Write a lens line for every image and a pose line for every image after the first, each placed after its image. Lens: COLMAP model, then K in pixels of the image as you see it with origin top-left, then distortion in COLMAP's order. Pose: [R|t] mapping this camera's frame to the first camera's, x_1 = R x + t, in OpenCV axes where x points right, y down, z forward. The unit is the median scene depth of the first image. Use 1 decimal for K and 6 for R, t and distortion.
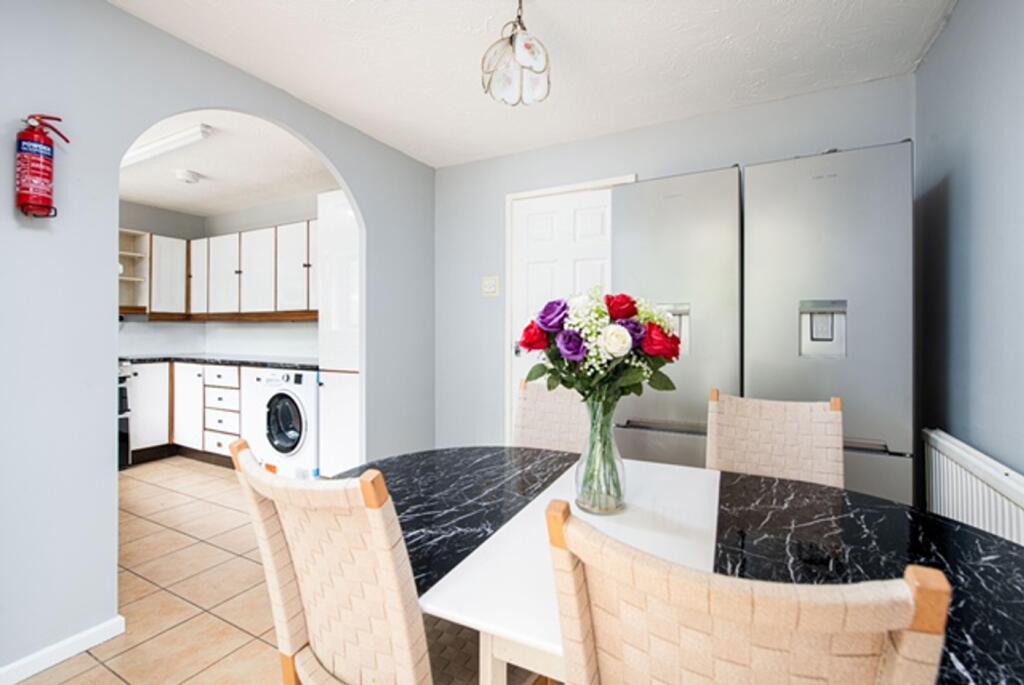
lens RADIAL K [[465.0, 0, 512.0], [0, 465.0, 342.5], [0, 0, 1]] dist [-0.000281, -0.000023]
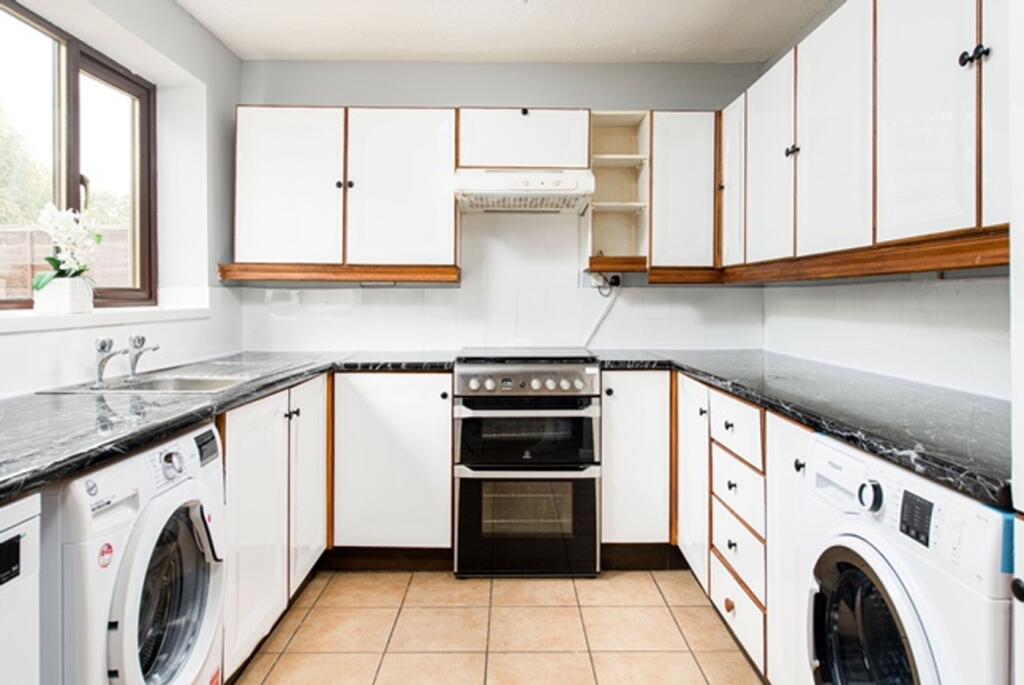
lens RADIAL K [[693.8, 0, 512.0], [0, 693.8, 296.6], [0, 0, 1]] dist [0.047963, 0.000302]
pose [[0.482538, -0.003936, -0.875866, -0.204231], [-0.013835, 0.999831, -0.012116, -0.023602], [0.875766, 0.017964, 0.482402, 0.544230]]
